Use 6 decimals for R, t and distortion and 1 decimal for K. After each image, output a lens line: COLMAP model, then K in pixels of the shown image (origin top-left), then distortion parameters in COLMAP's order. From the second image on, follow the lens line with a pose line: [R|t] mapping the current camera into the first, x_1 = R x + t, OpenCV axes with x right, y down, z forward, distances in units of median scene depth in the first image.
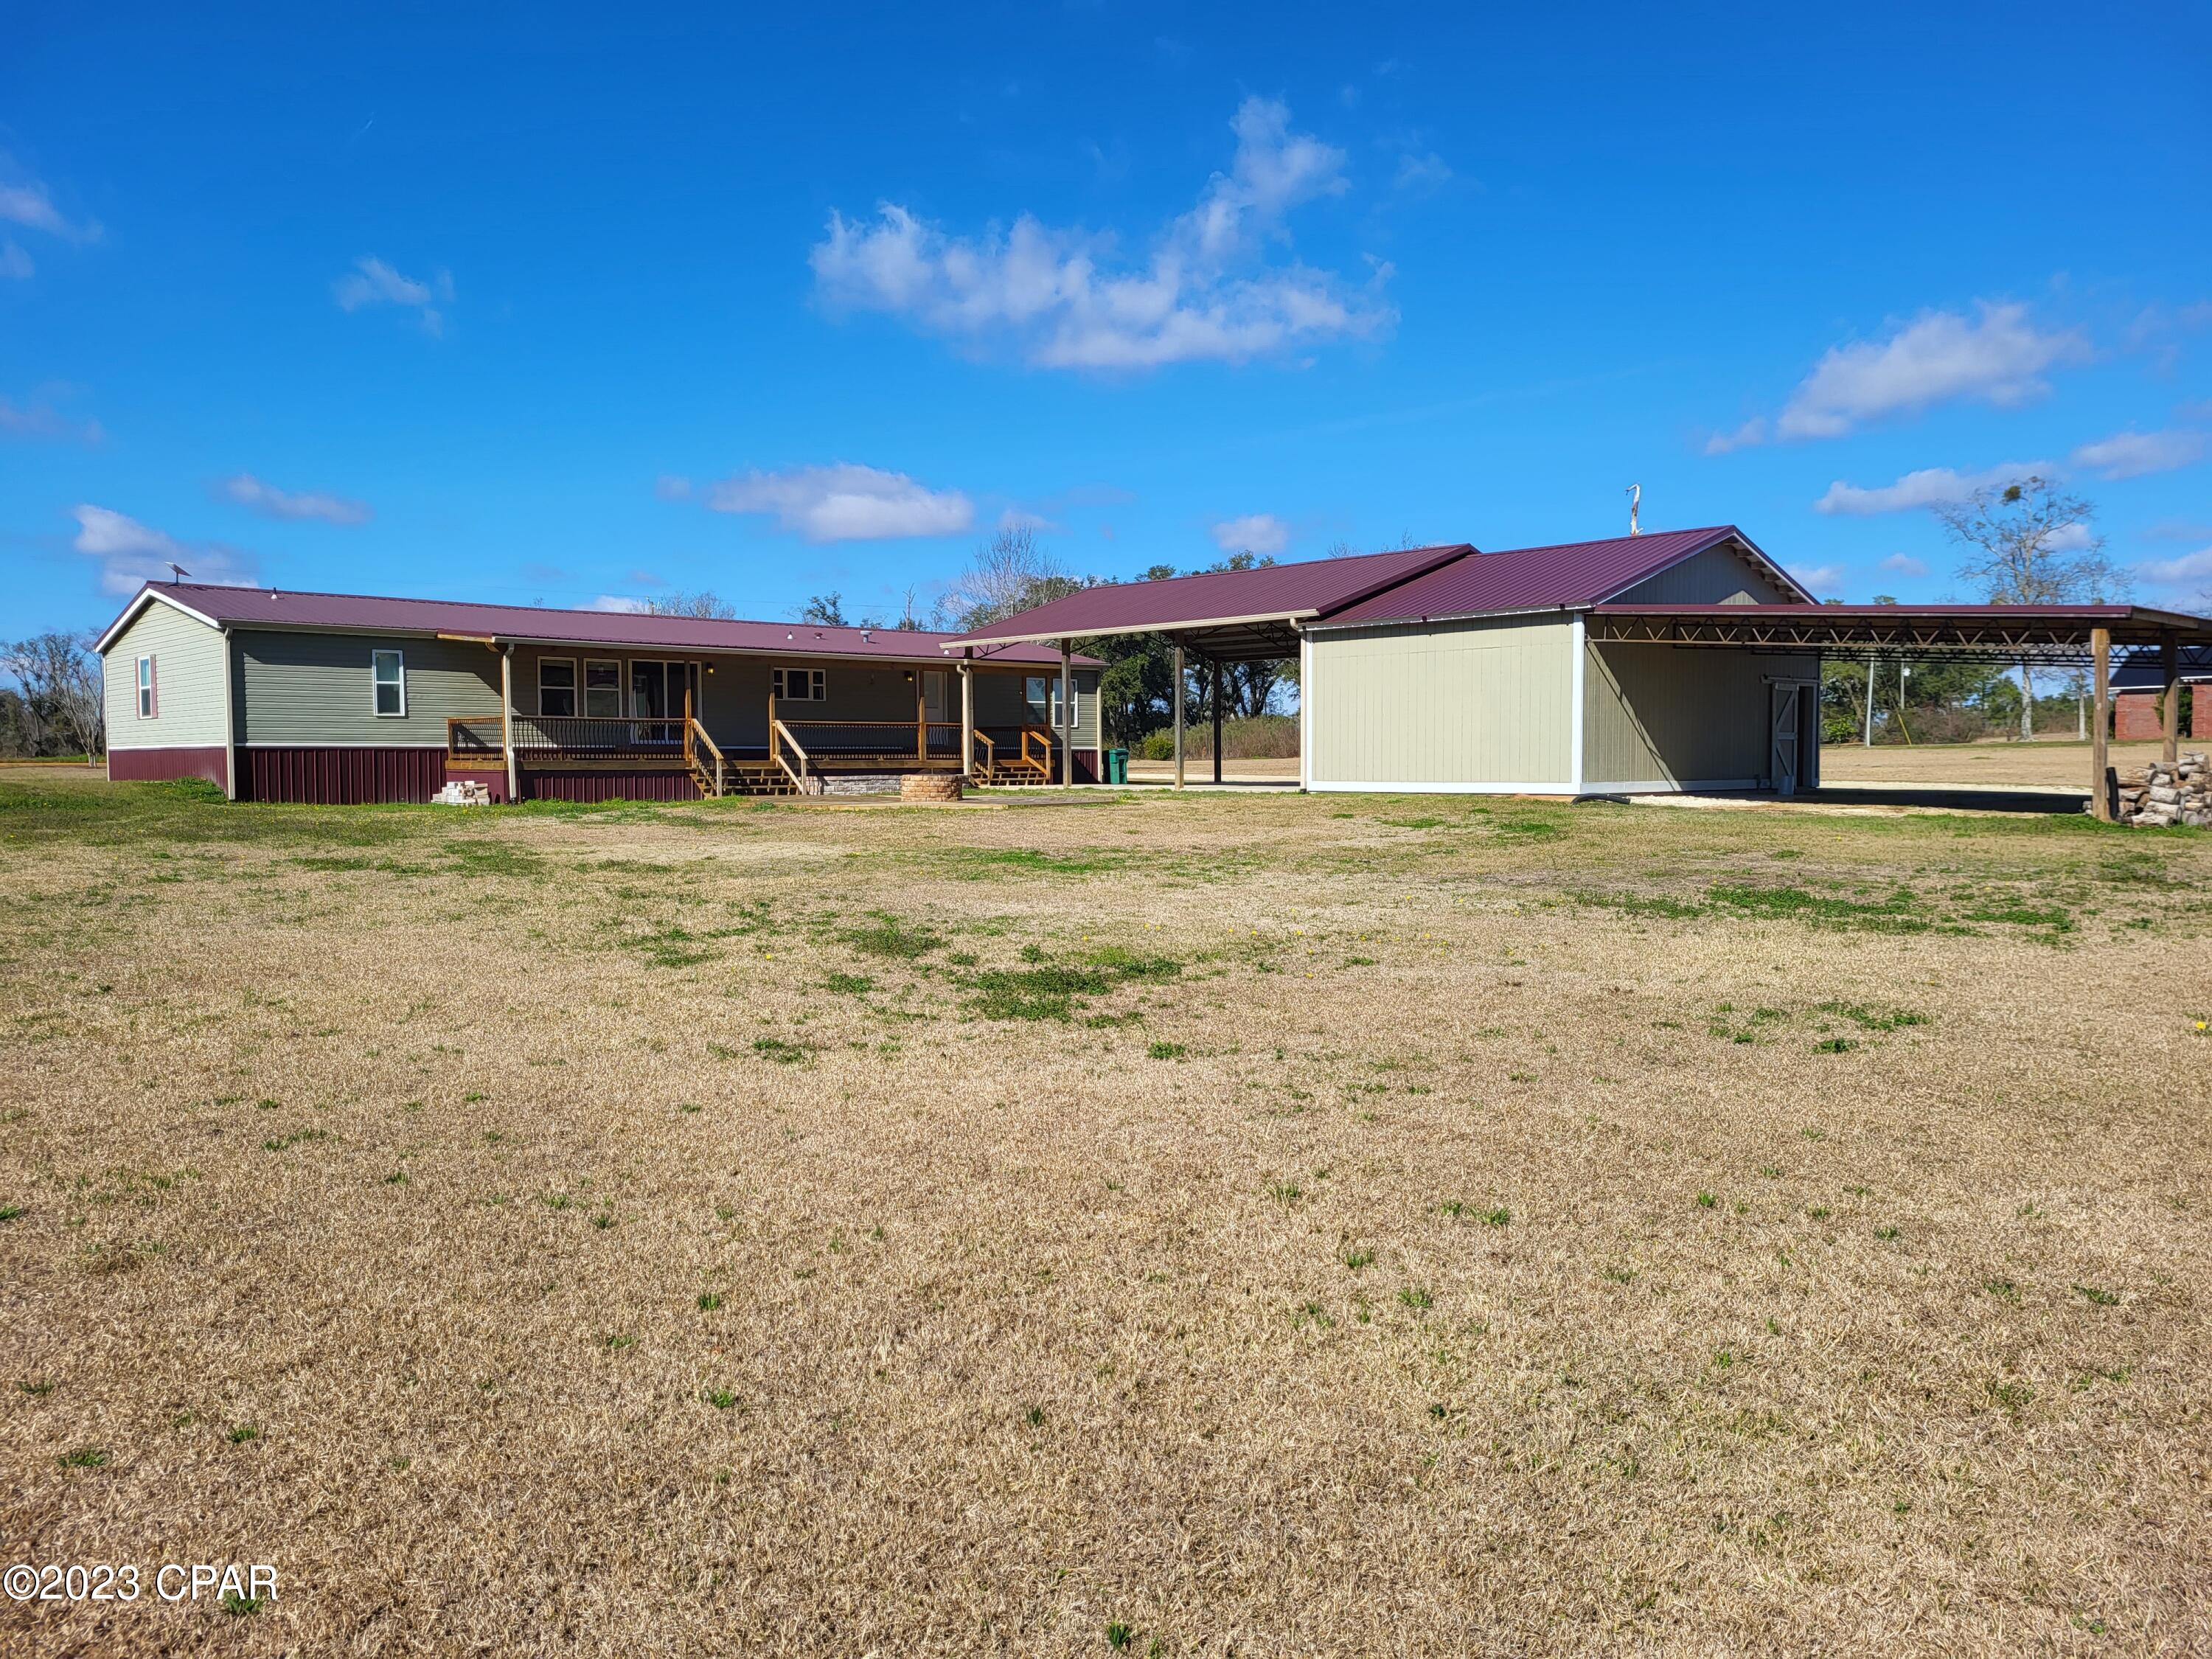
lens RADIAL K [[1711.7, 0, 1106.0], [0, 1711.7, 829.5], [0, 0, 1]] dist [0.035784, 0.001371]
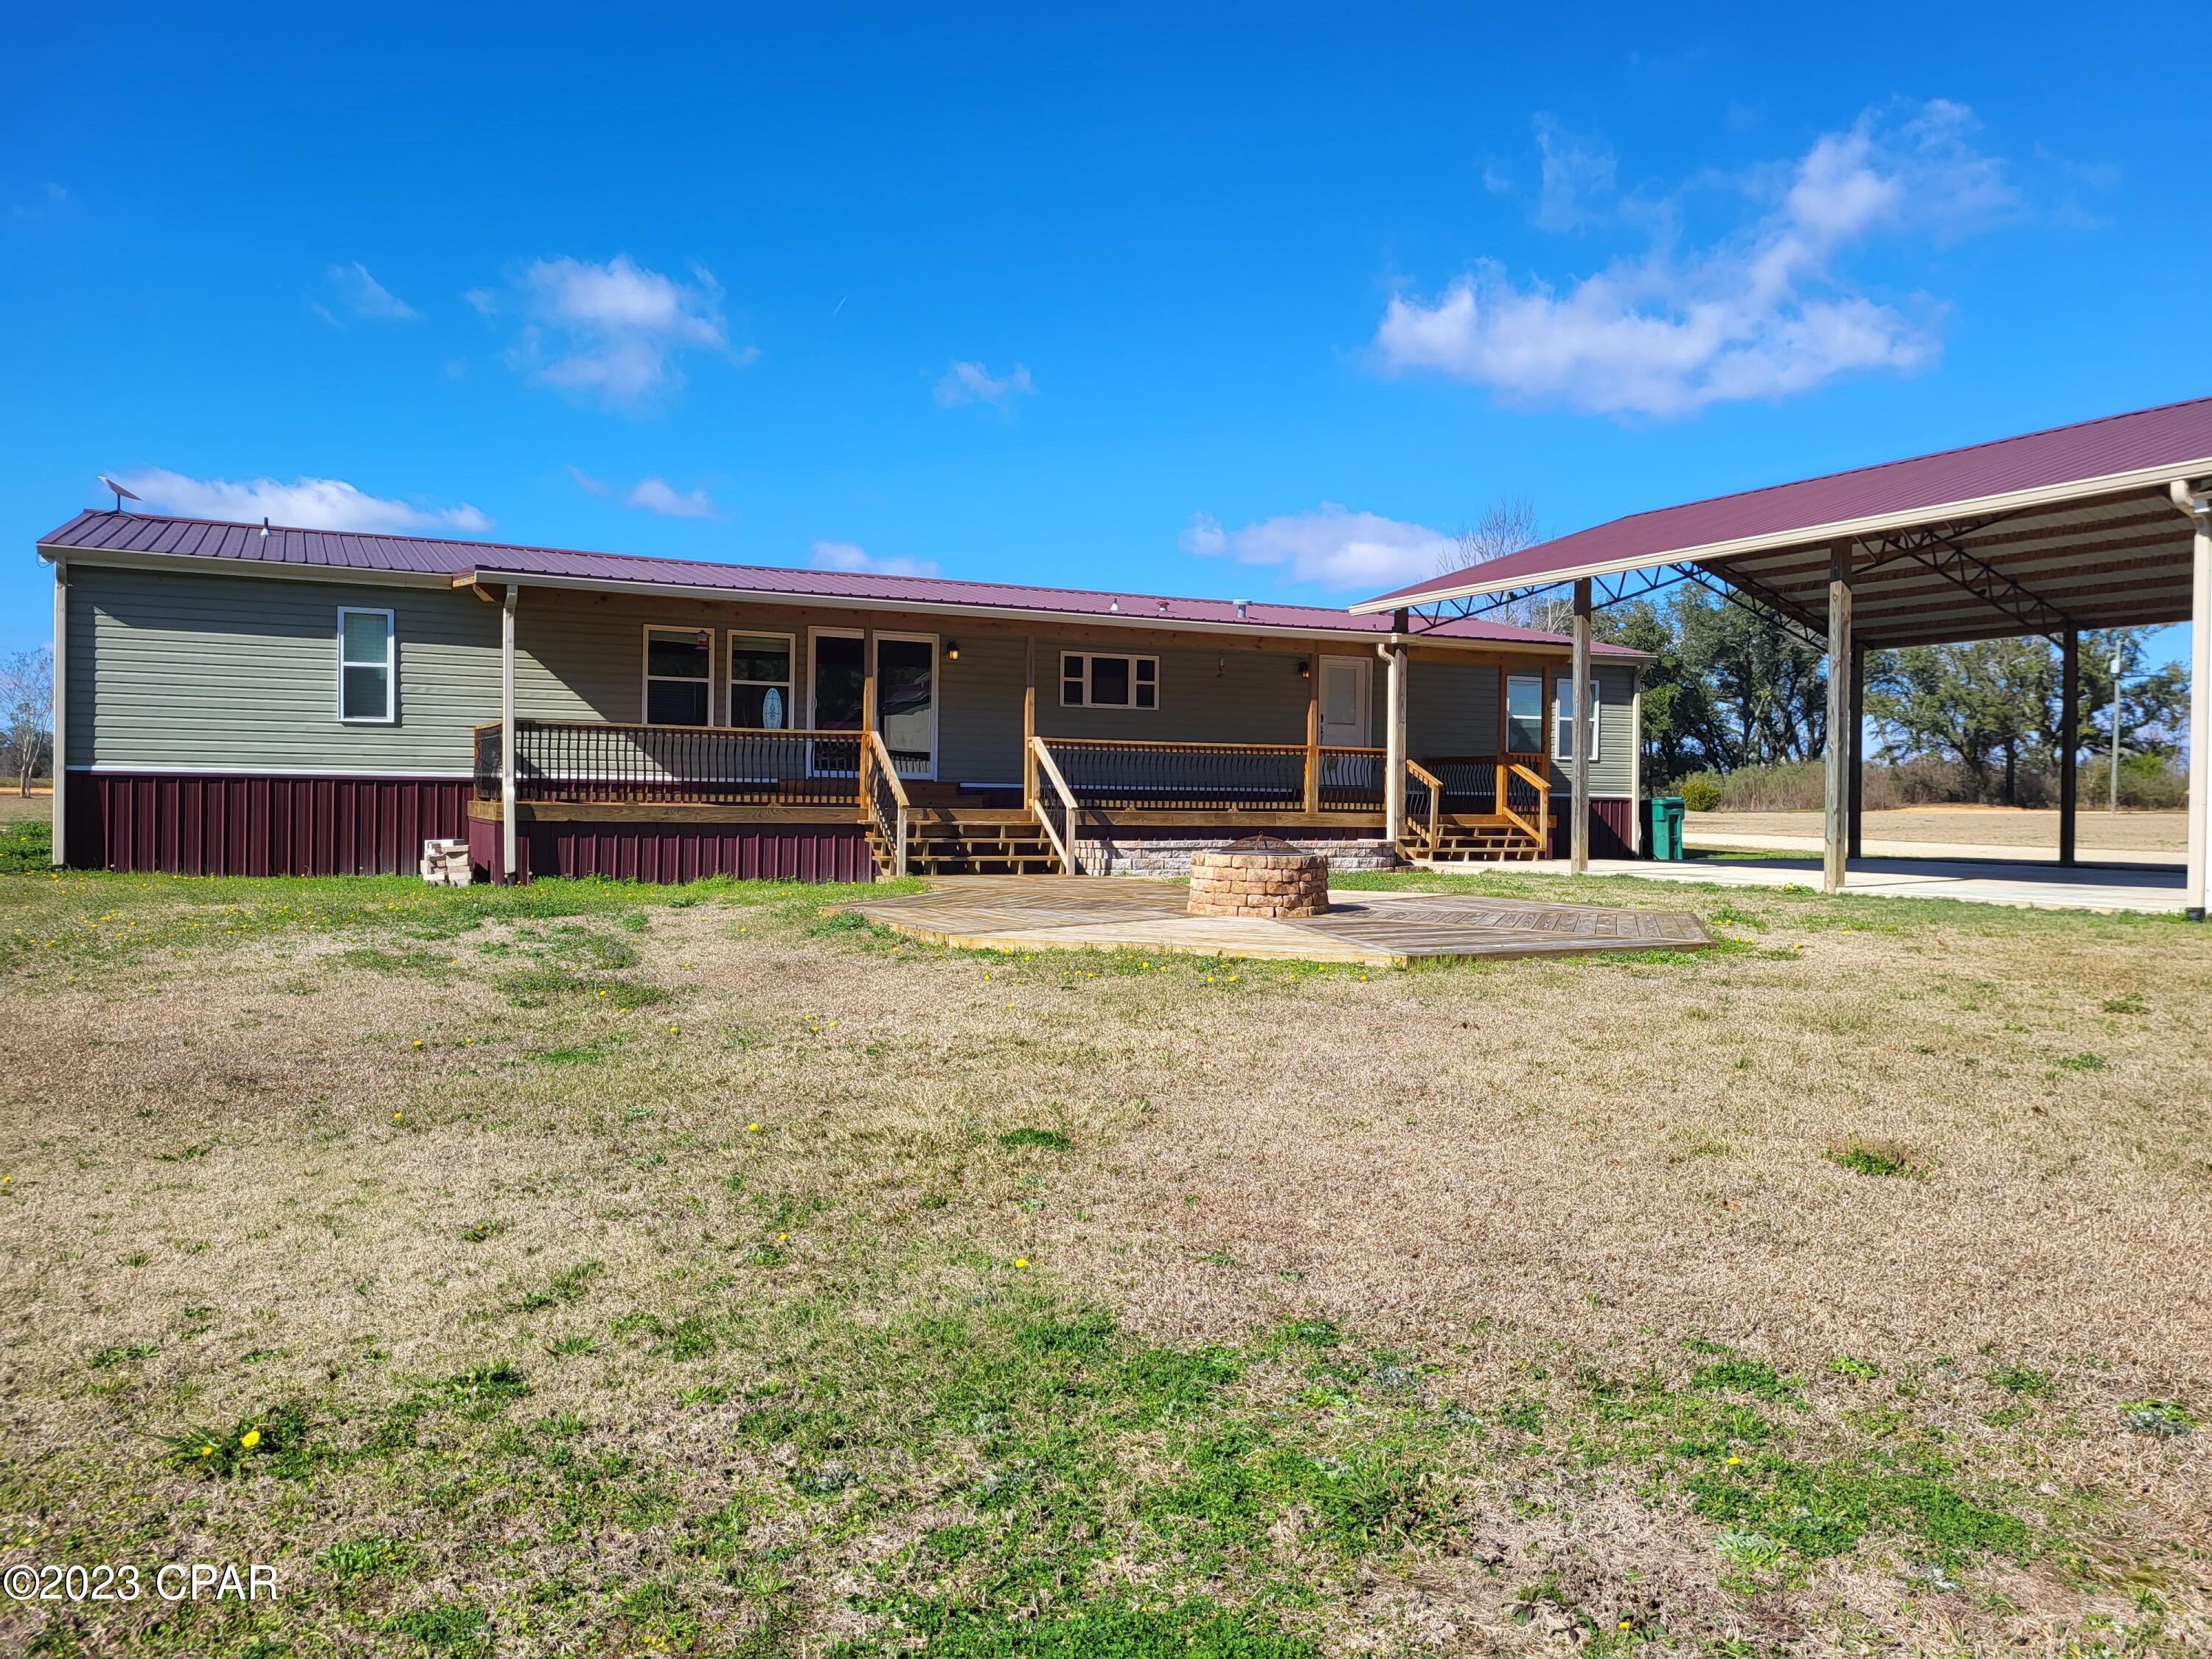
lens RADIAL K [[1711.7, 0, 1106.0], [0, 1711.7, 829.5], [0, 0, 1]] dist [0.035784, 0.001371]
pose [[0.958272, 0.021311, -0.285061, -0.011510], [-0.028442, 0.999377, -0.020899, -0.021428], [0.284439, 0.028135, 0.958281, 0.443607]]
